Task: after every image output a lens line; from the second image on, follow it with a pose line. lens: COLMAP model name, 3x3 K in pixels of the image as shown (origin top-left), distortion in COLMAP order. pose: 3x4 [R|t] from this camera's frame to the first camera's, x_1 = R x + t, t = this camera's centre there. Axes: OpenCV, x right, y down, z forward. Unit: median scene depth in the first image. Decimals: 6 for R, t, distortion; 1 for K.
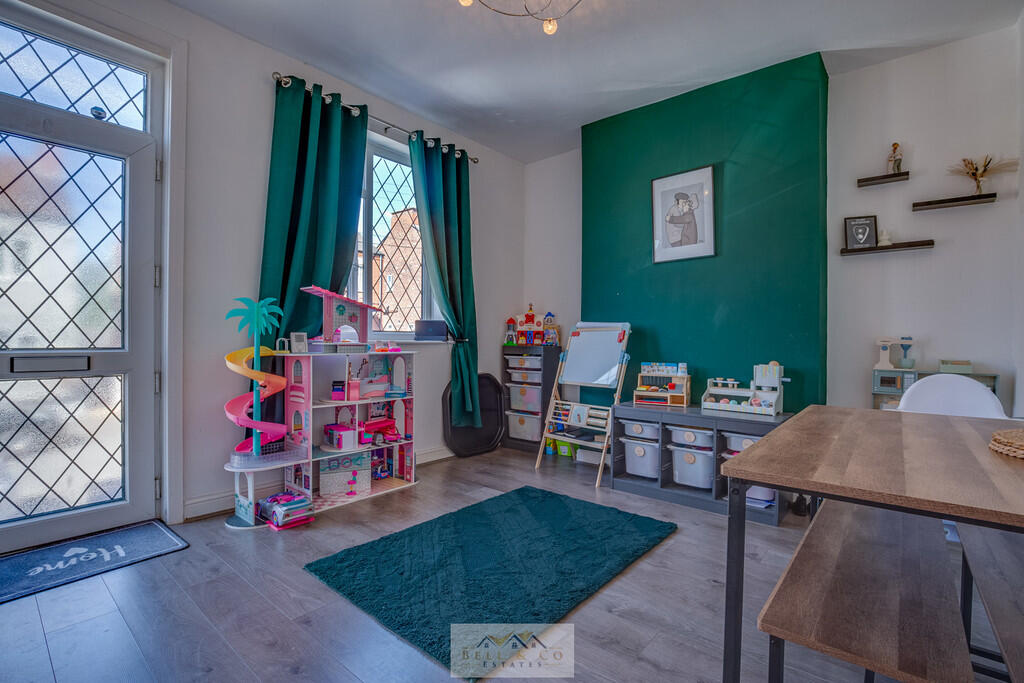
lens RADIAL K [[488.1, 0, 509.5], [0, 488.1, 349.3], [0, 0, 1]] dist [-0.024395, 0.000326]
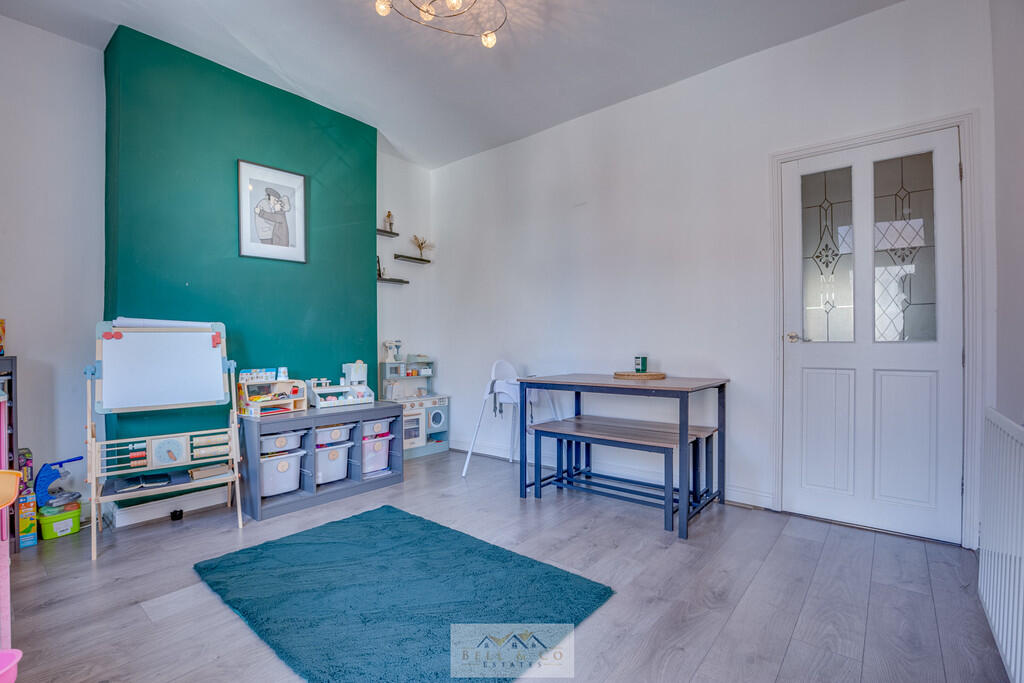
lens RADIAL K [[488.1, 0, 509.5], [0, 488.1, 349.3], [0, 0, 1]] dist [-0.024395, 0.000326]
pose [[-0.044446, -0.017024, 0.998867, -0.643255], [0.023128, 0.999569, 0.018065, -0.014735], [-0.998744, 0.023905, -0.044033, 0.605095]]
